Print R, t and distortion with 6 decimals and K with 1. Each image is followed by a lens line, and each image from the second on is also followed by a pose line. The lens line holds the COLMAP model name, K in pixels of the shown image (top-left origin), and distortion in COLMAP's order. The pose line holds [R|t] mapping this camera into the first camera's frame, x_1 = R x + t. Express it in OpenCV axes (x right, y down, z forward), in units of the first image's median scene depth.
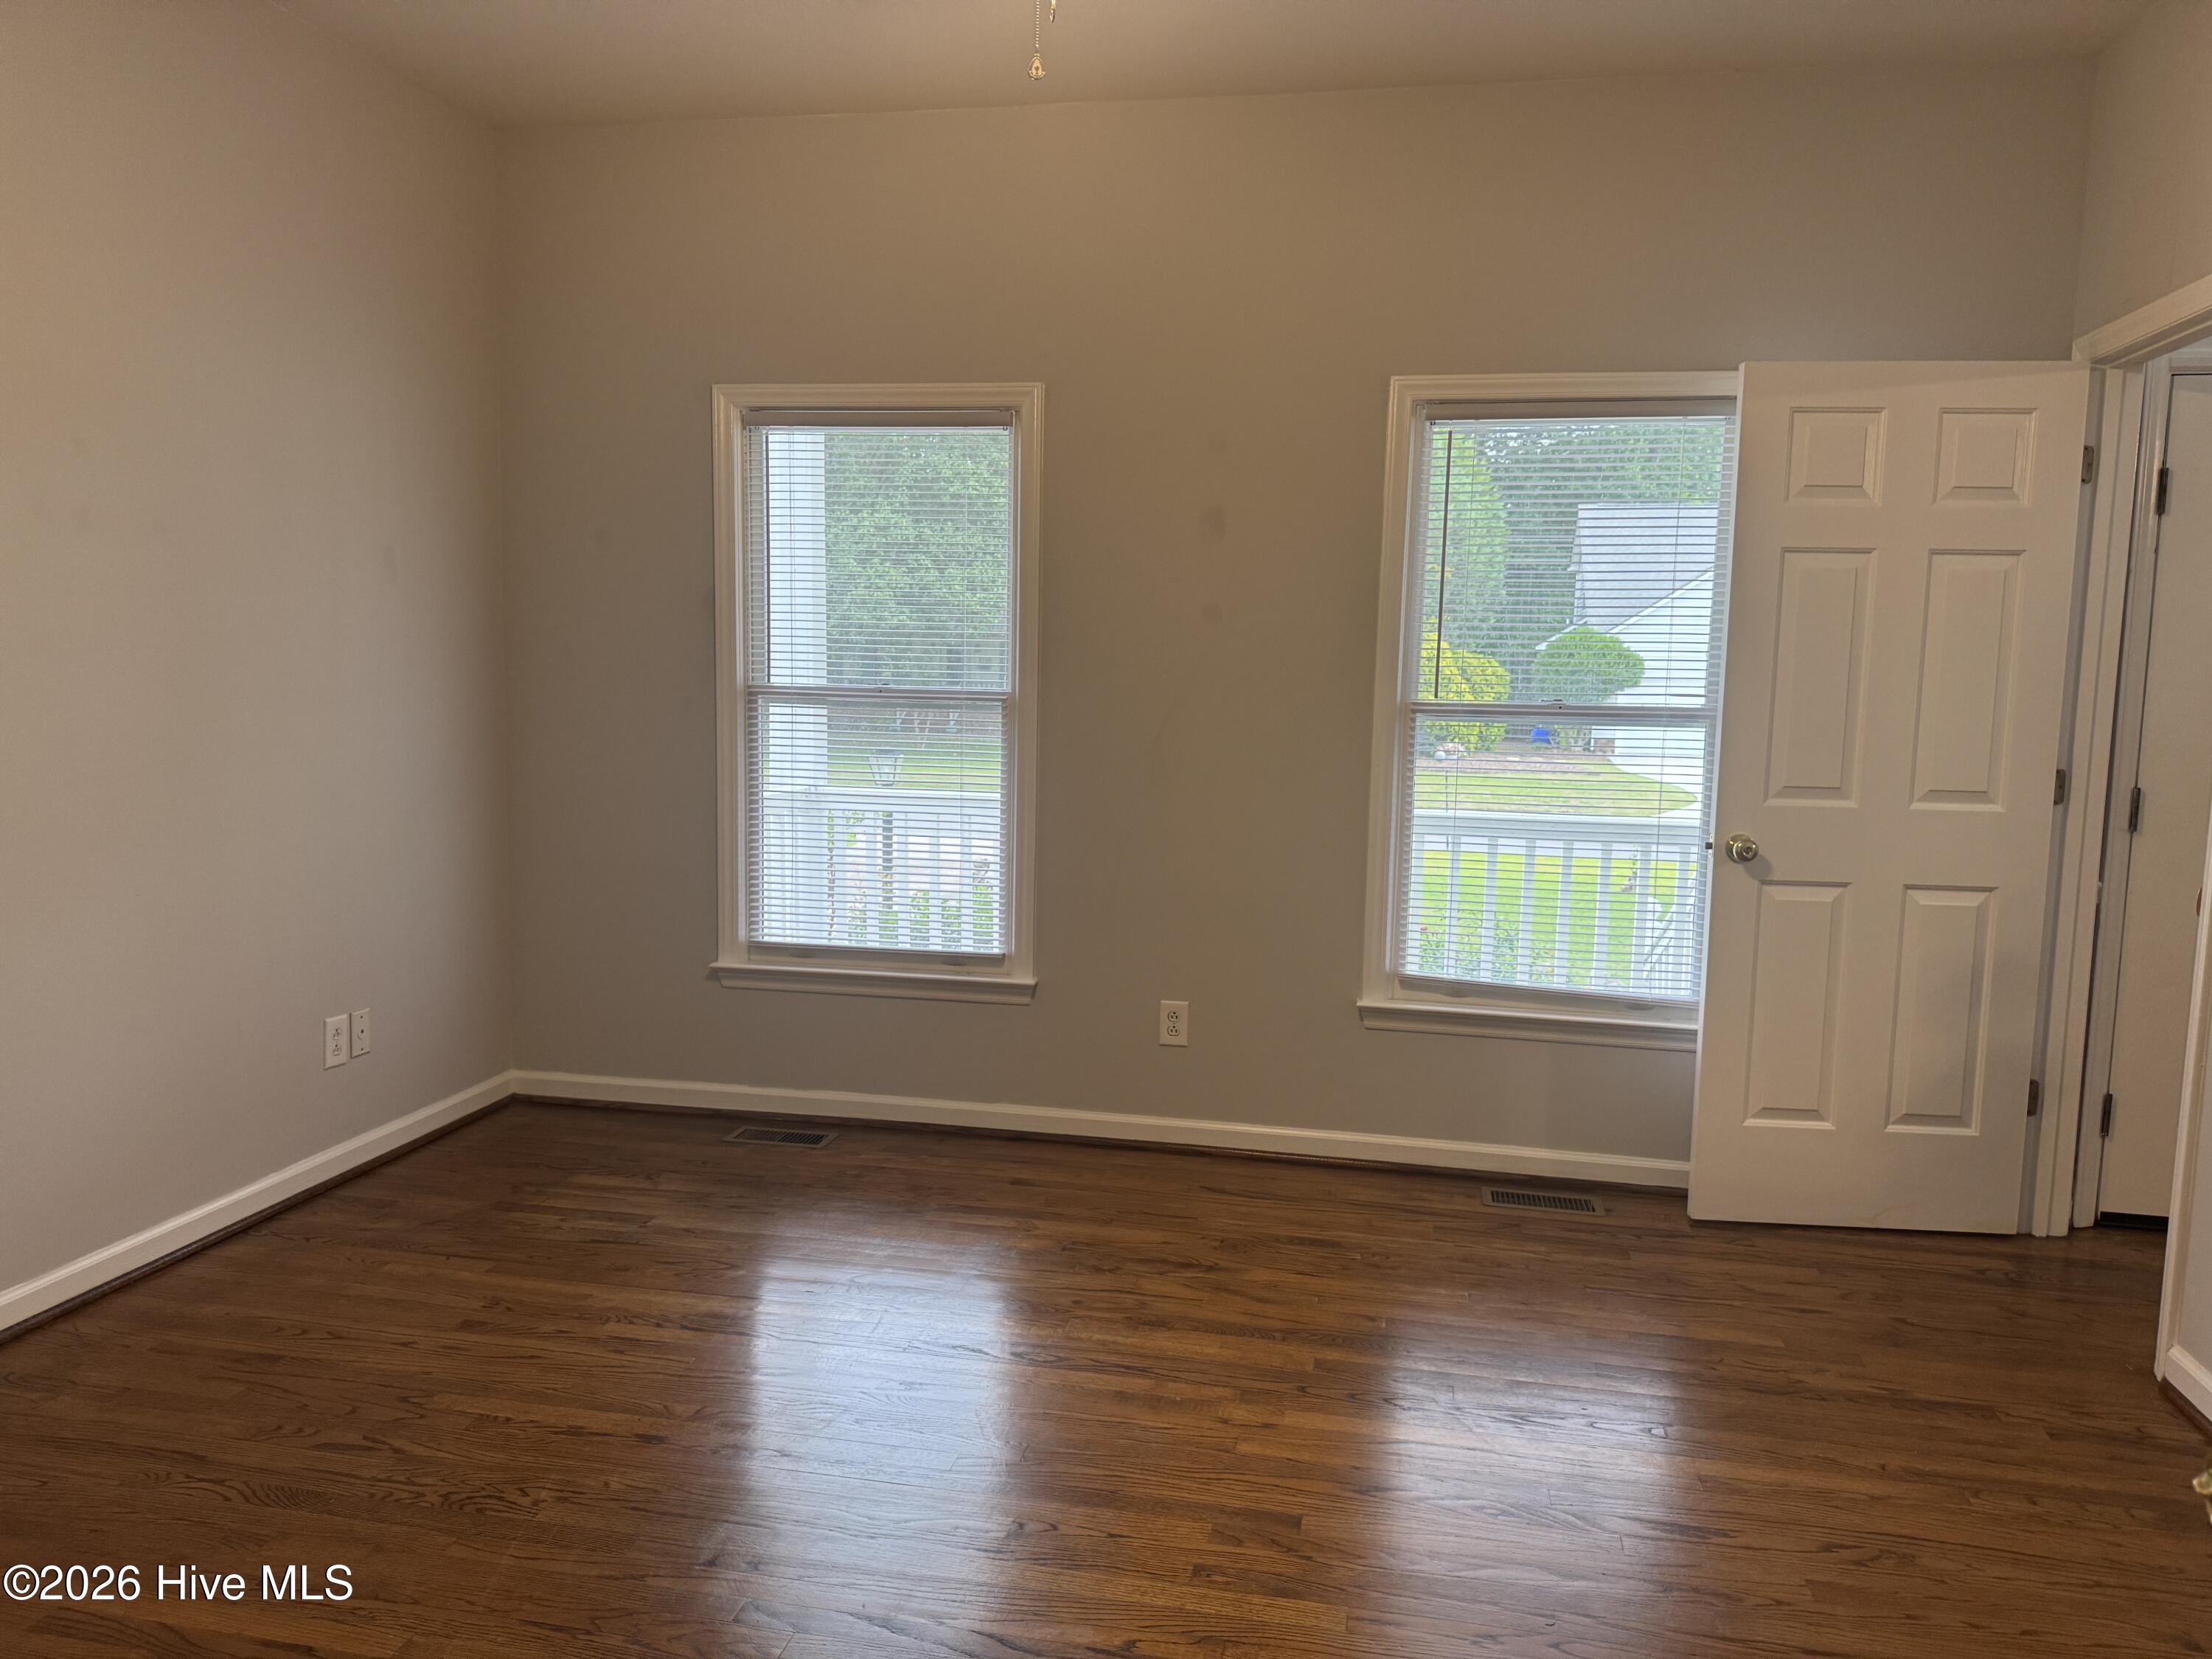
lens RADIAL K [[1555.8, 0, 1101.8], [0, 1555.8, 837.4], [0, 0, 1]] dist [0.077548, -0.109244]
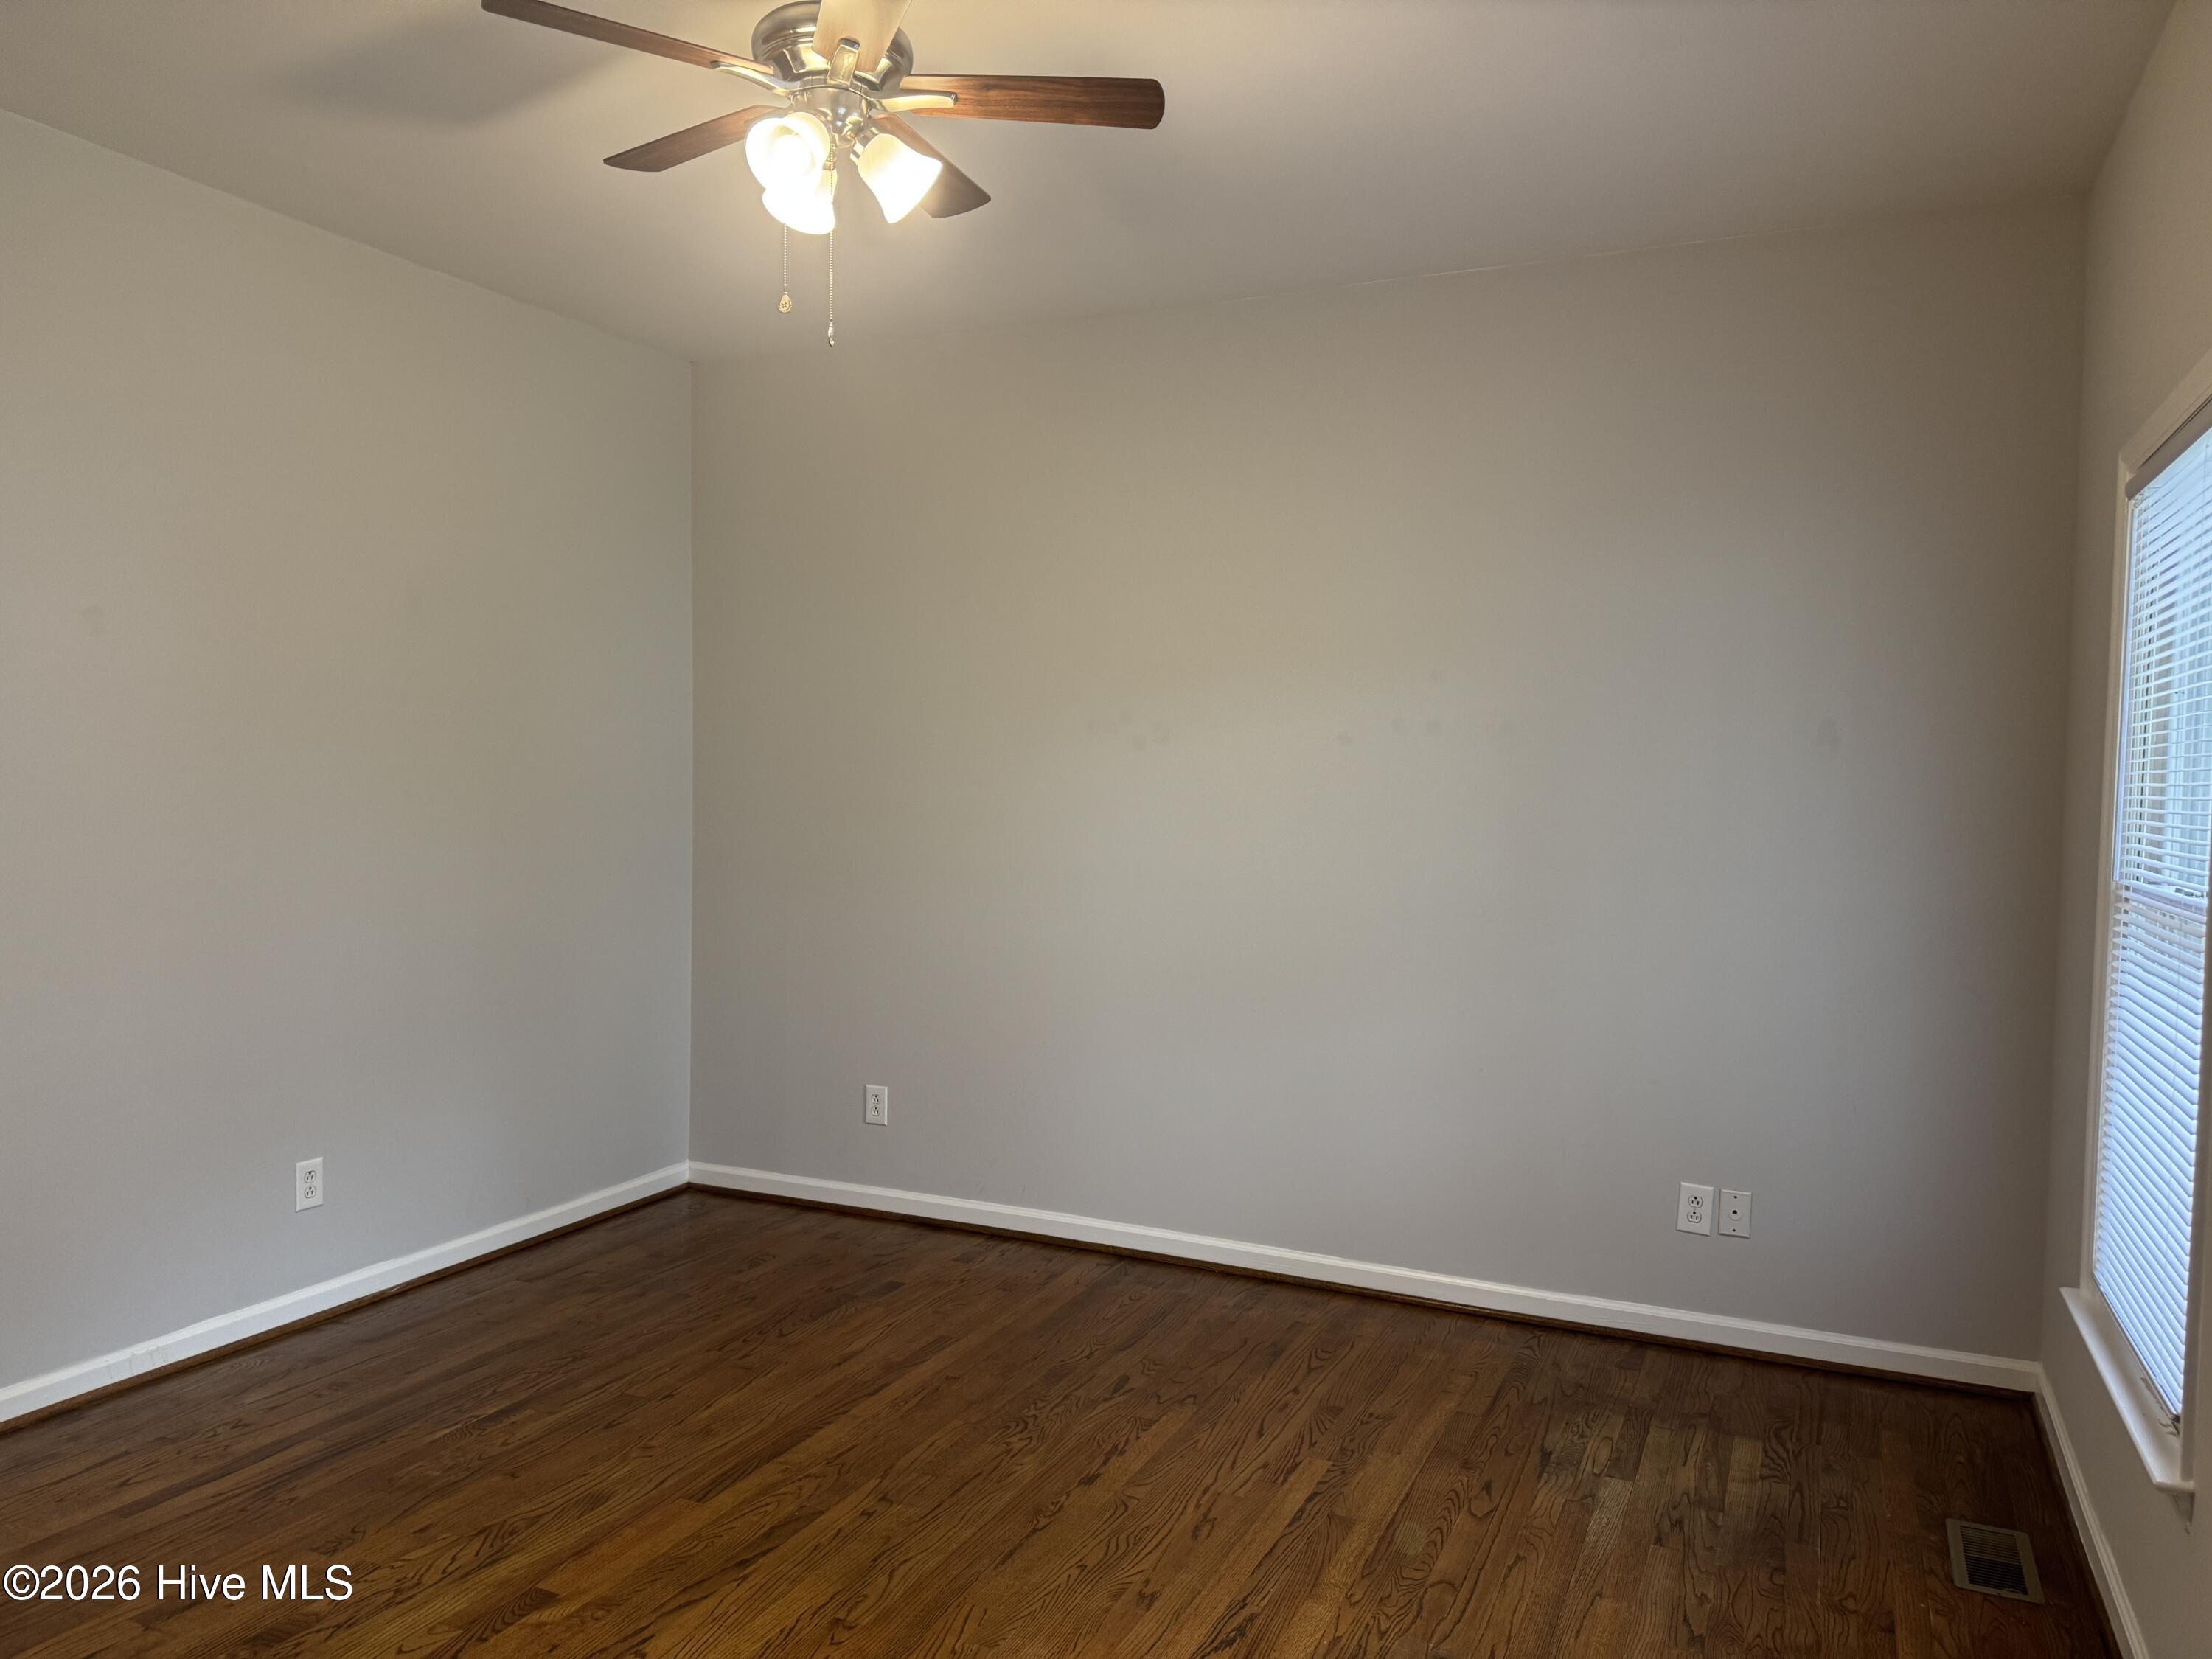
lens RADIAL K [[1555.8, 0, 1101.8], [0, 1555.8, 837.4], [0, 0, 1]] dist [0.077548, -0.109244]
pose [[-0.223425, 0.014228, -0.974617, 0.669919], [-0.128704, 0.990708, 0.043968, -0.118156], [0.966187, 0.135260, -0.219518, 0.934811]]
